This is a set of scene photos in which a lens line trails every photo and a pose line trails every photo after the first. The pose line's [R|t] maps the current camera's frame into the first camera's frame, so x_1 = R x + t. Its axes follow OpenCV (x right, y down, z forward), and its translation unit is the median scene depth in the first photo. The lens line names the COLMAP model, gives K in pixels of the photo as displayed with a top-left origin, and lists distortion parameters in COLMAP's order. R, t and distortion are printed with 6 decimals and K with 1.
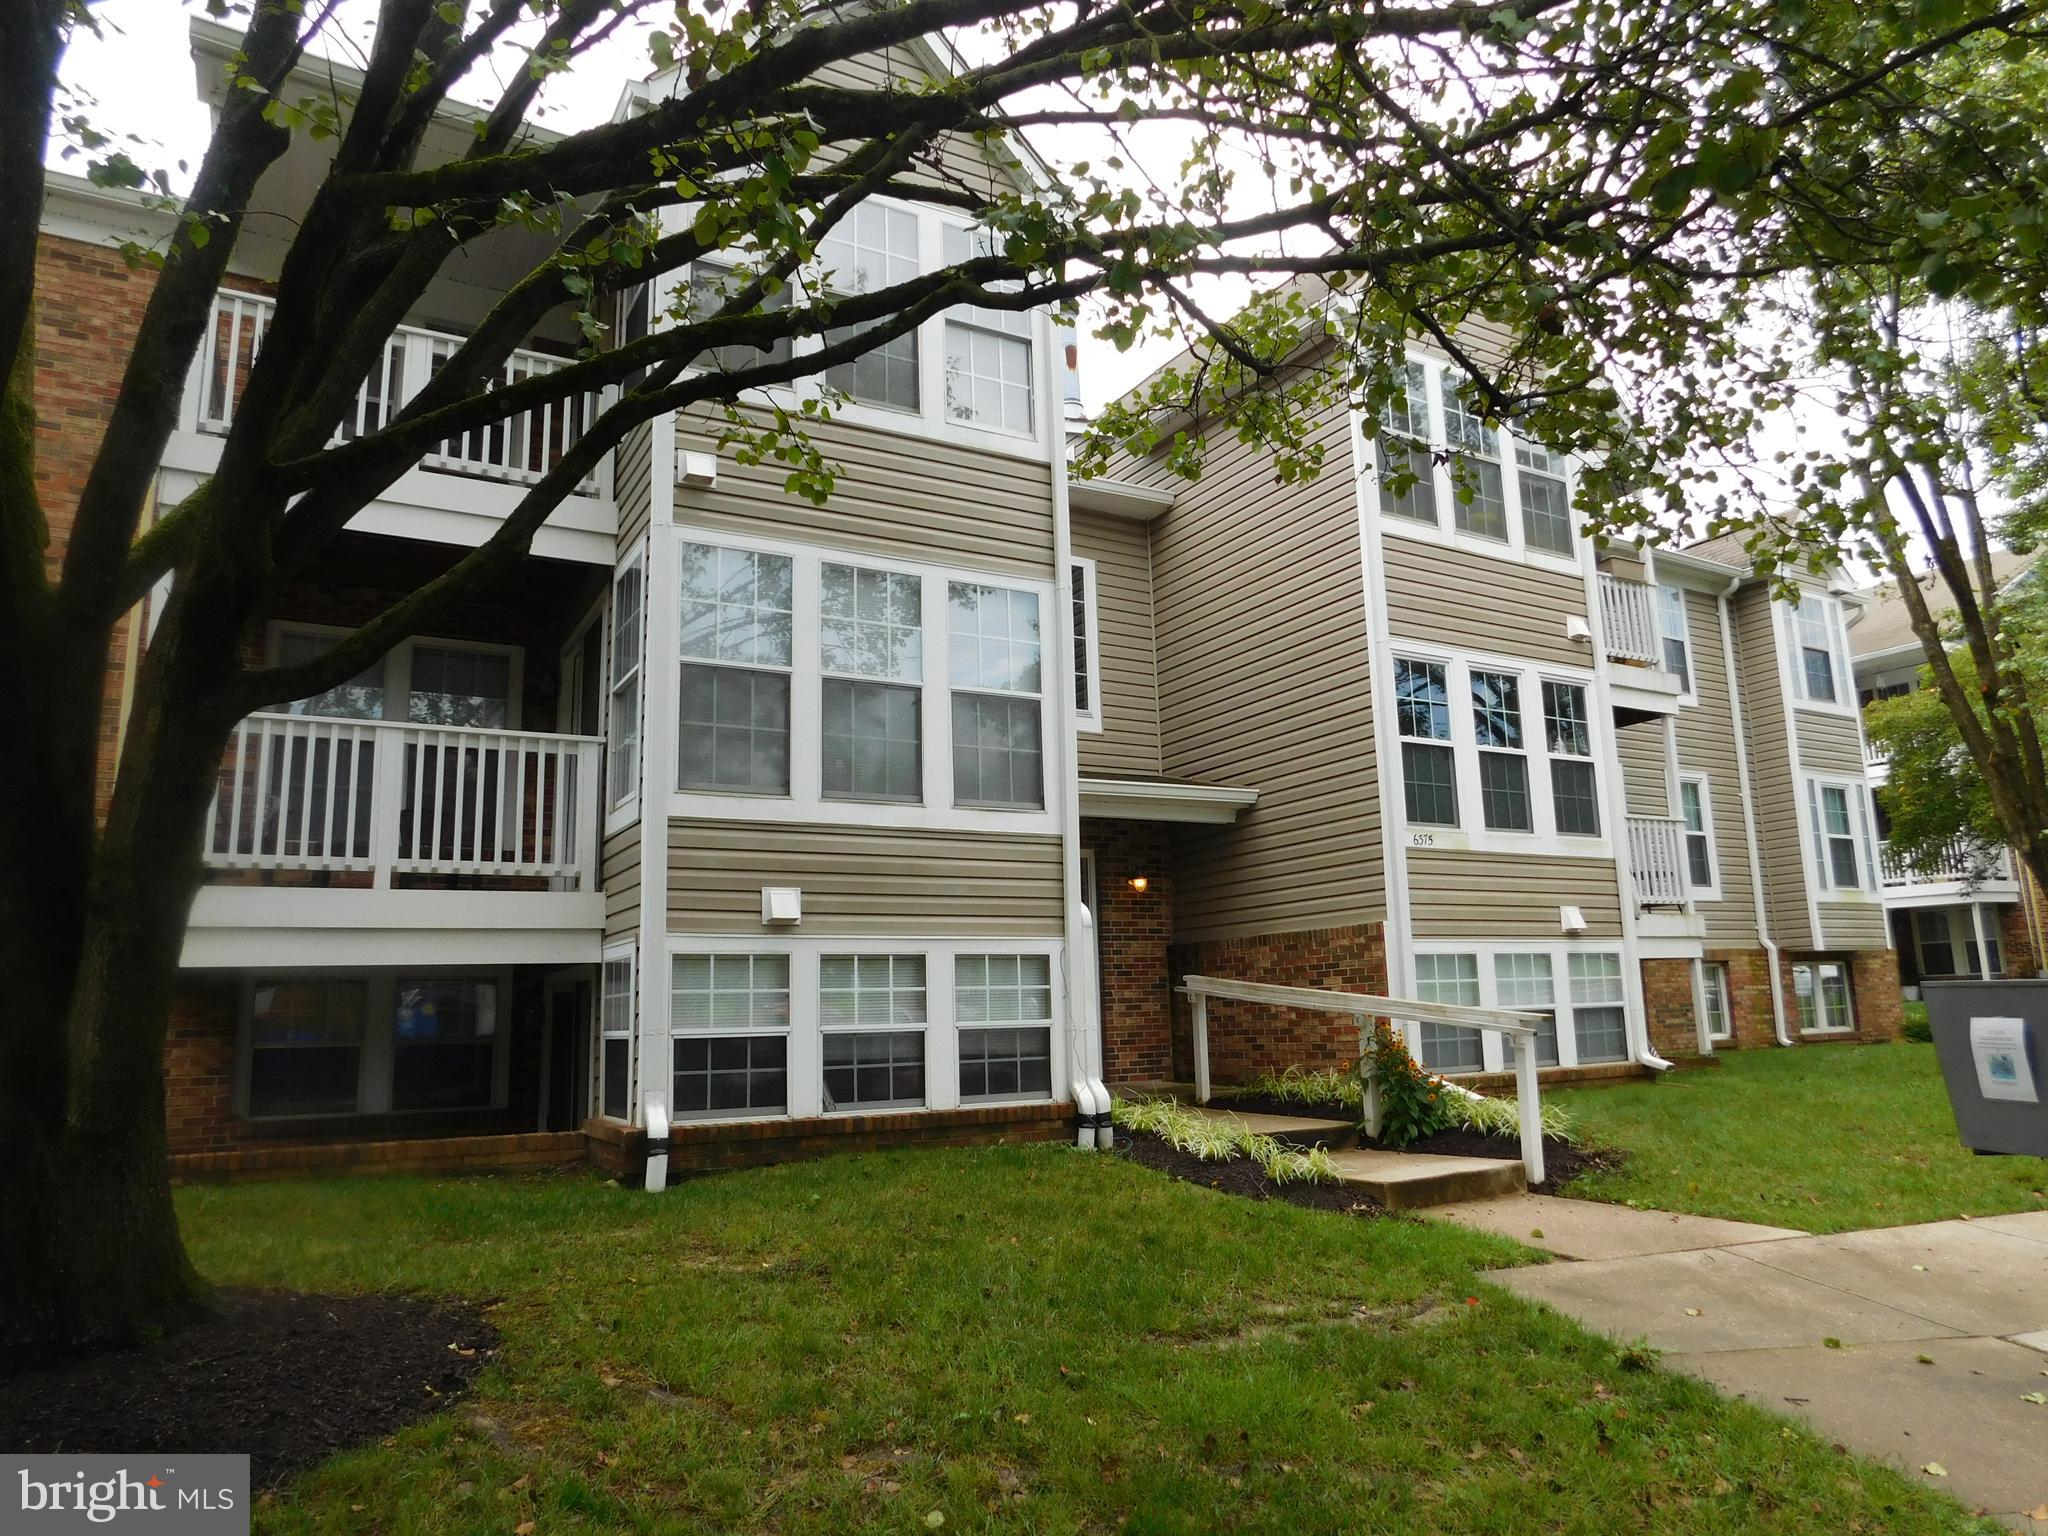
lens RADIAL K [[1368.3, 0, 1024.0], [0, 1368.3, 768.0], [0, 0, 1]] dist [-0.027860, 0.001599]
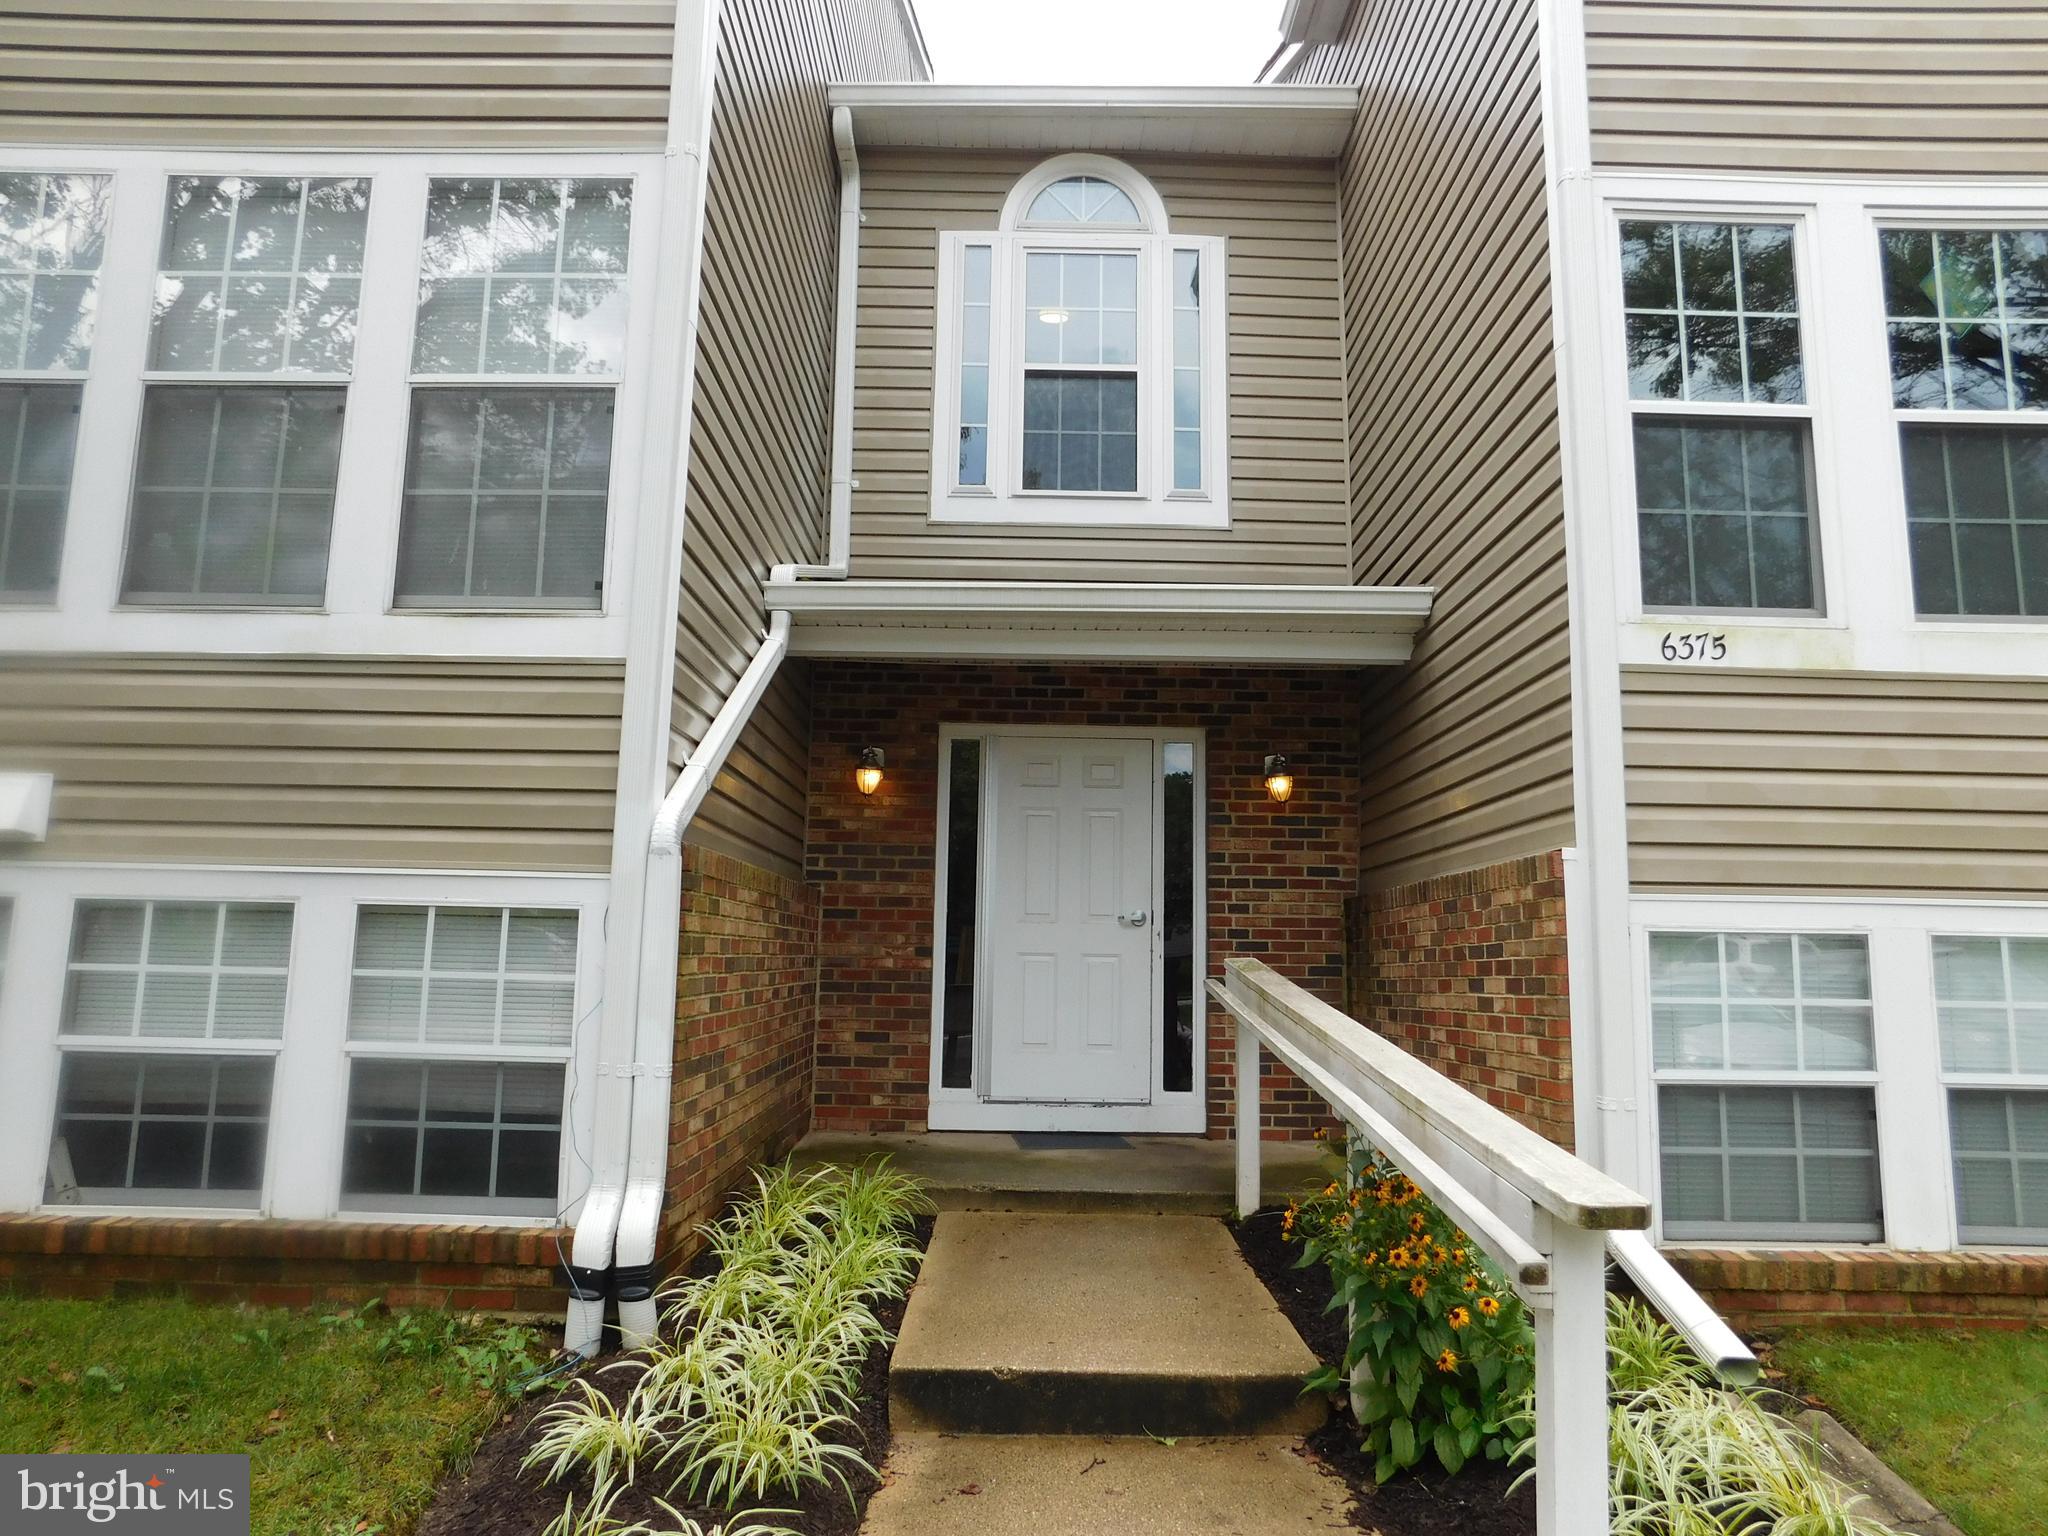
lens RADIAL K [[1368.3, 0, 1024.0], [0, 1368.3, 768.0], [0, 0, 1]] dist [-0.027860, 0.001599]
pose [[0.867458, -0.027725, -0.496737, 0.326531], [0.047333, 0.998516, 0.026927, 0.069378], [0.495253, -0.046870, 0.867483, 0.566098]]
